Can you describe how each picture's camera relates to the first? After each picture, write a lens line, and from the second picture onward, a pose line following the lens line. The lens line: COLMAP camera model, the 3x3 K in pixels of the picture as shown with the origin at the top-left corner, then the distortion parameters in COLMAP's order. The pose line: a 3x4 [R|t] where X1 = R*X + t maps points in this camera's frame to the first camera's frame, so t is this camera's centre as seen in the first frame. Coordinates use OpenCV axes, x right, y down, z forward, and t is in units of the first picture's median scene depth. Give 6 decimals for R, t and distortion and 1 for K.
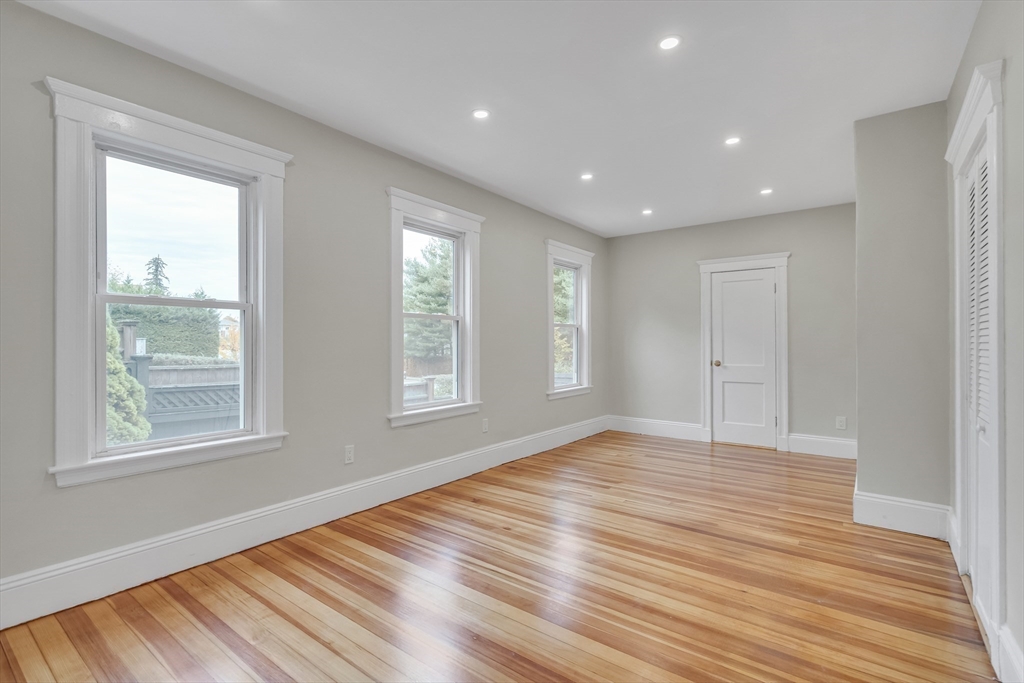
lens RADIAL K [[473.6, 0, 512.0], [0, 473.6, 341.5], [0, 0, 1]] dist [-0.002157, 0.000131]
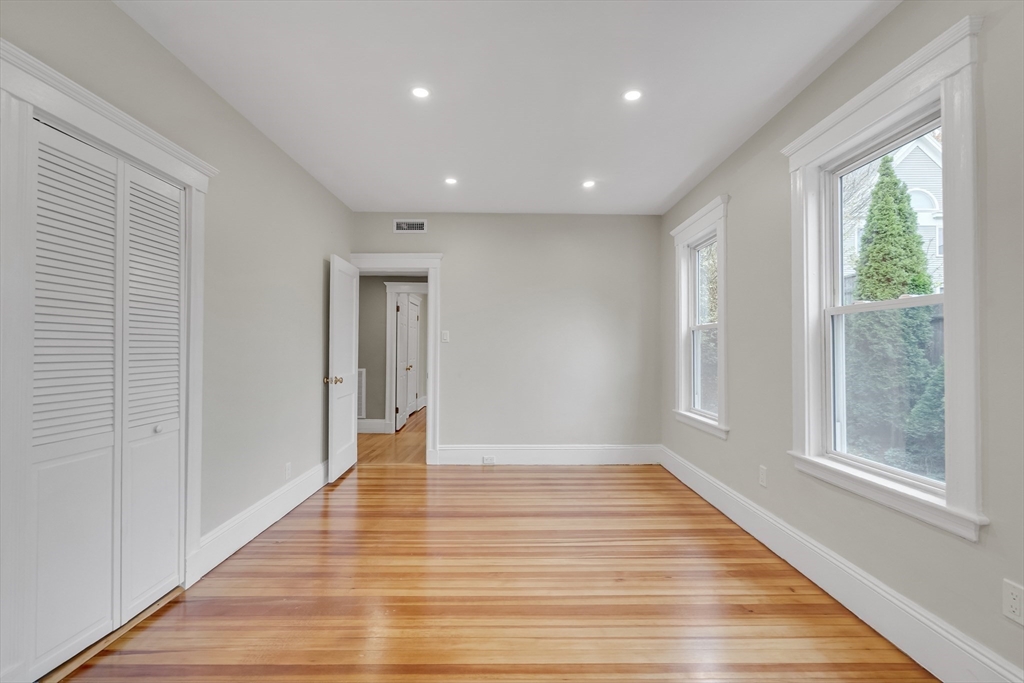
lens RADIAL K [[473.6, 0, 512.0], [0, 473.6, 341.5], [0, 0, 1]] dist [-0.002157, 0.000131]
pose [[-0.795995, -0.010076, -0.605219, 0.680358], [-0.000135, 0.999864, -0.016468, -0.004852], [0.605303, -0.013027, -0.795889, 1.646534]]
